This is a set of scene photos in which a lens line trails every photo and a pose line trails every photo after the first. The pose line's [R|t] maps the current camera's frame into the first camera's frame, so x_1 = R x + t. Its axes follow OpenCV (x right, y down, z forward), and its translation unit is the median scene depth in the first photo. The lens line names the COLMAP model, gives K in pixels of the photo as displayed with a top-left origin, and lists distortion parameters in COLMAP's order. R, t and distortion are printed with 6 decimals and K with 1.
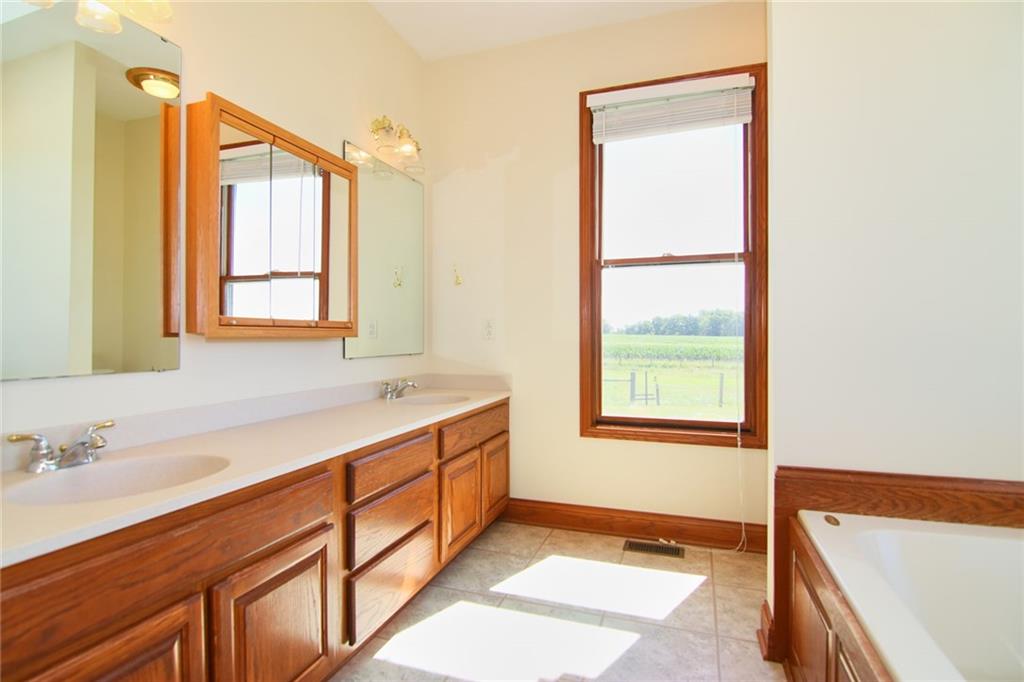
lens RADIAL K [[525.5, 0, 510.1], [0, 525.5, 341.3], [0, 0, 1]] dist [-0.005559, -0.002959]
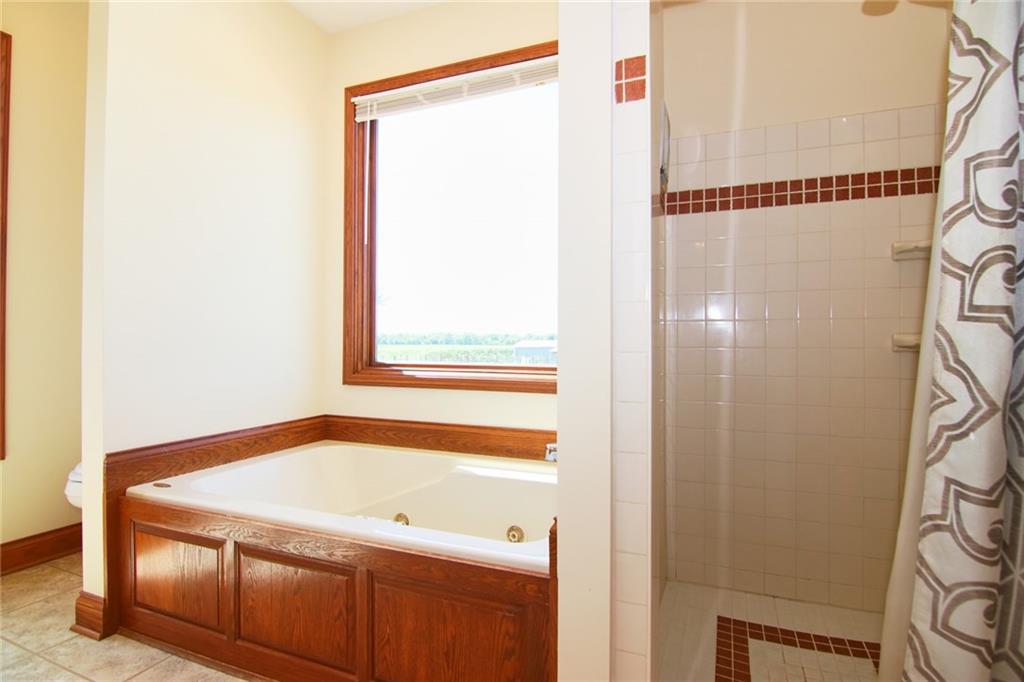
lens RADIAL K [[525.5, 0, 512.0], [0, 525.5, 342.5], [0, 0, 1]] dist [-0.005559, -0.002959]
pose [[0.058583, -0.000617, 0.998282, -0.523036], [0.000669, 1.000000, 0.000578, 0.010053], [-0.998282, 0.000634, 0.058584, 0.113355]]
